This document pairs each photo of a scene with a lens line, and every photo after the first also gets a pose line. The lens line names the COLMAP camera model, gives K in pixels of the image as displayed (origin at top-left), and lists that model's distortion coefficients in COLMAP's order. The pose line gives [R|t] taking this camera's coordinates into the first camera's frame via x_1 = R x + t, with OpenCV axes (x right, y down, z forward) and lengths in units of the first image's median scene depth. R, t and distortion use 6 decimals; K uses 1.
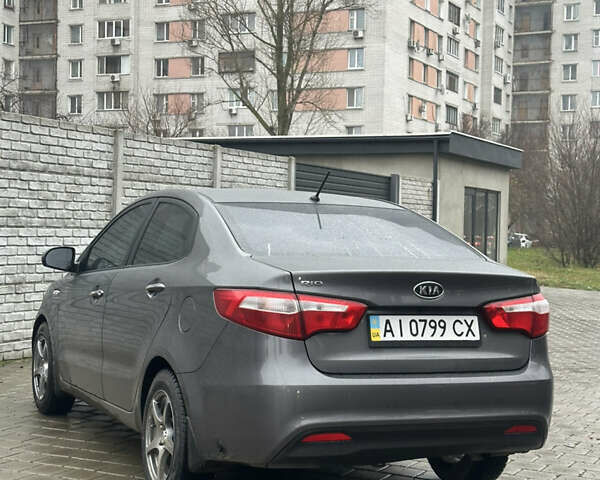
lens RADIAL K [[1083.2, 0, 296.3], [0, 1083.2, 236.9], [0, 0, 1]] dist [0.138436, 0.000000]
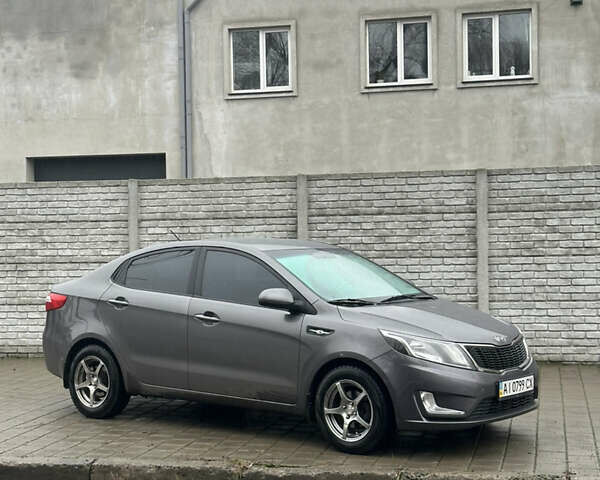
lens RADIAL K [[1083.2, 0, 304.1], [0, 1083.2, 228.9], [0, 0, 1]] dist [0.138436, 0.000000]
pose [[0.223930, -0.038635, -0.973839, 0.940153], [0.013343, 0.999242, -0.036575, 0.002093], [0.974514, -0.004804, 0.224276, 0.613122]]
